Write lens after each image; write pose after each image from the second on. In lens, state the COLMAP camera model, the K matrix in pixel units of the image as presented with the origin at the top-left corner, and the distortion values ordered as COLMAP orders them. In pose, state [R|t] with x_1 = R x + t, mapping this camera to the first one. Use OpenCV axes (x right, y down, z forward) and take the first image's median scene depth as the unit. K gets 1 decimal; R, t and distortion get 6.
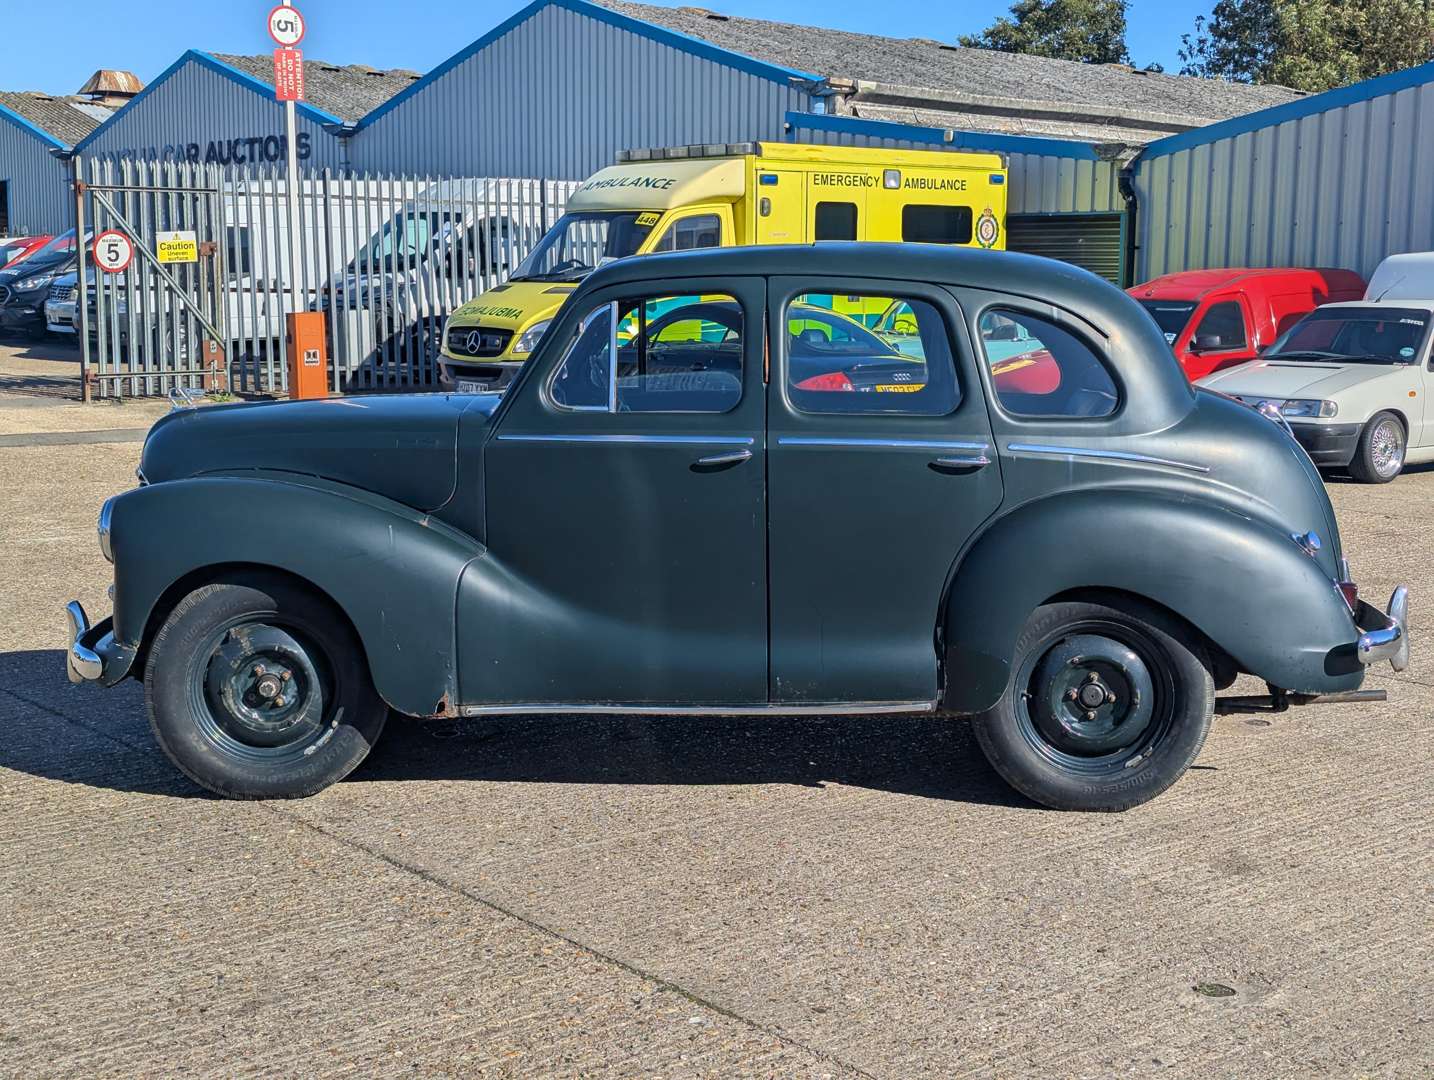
lens RADIAL K [[2068.7, 0, 775.0], [0, 2068.7, 570.9], [0, 0, 1]] dist [0.192840, -0.690844]
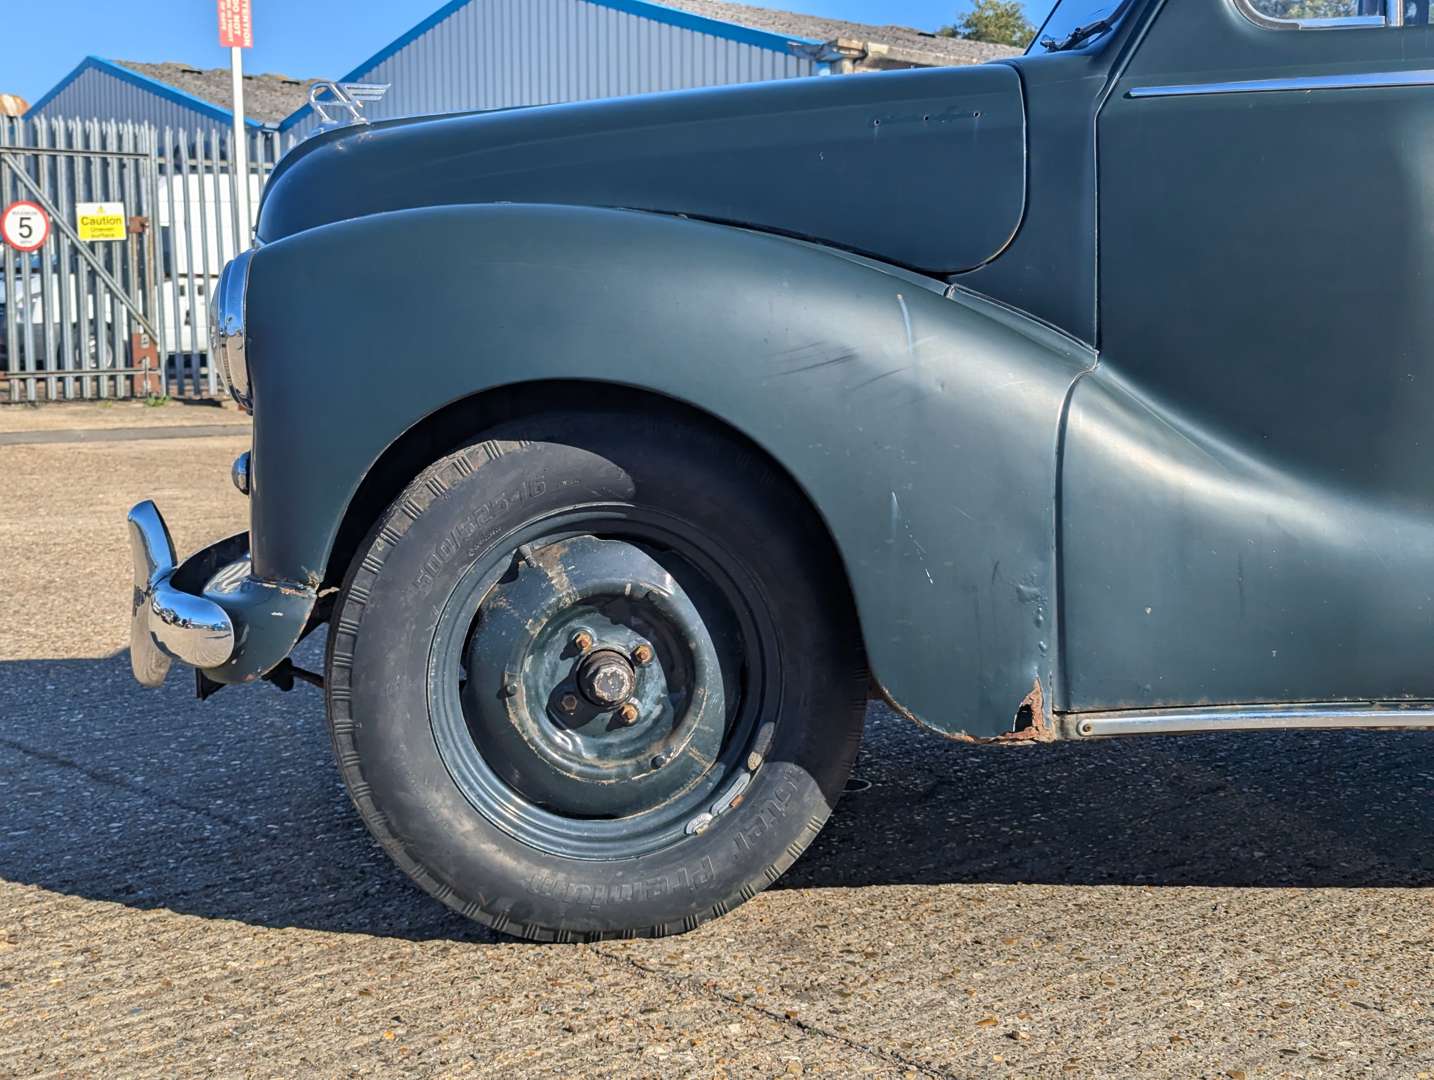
lens RADIAL K [[2070.3, 0, 717.0], [0, 2070.3, 540.0], [0, 0, 1]] dist [0.136363, -0.434688]
pose [[0.999375, -0.018523, 0.030093, -0.231207], [0.019796, 0.998898, -0.042549, 0.045212], [-0.029272, 0.043118, 0.998641, 0.563607]]
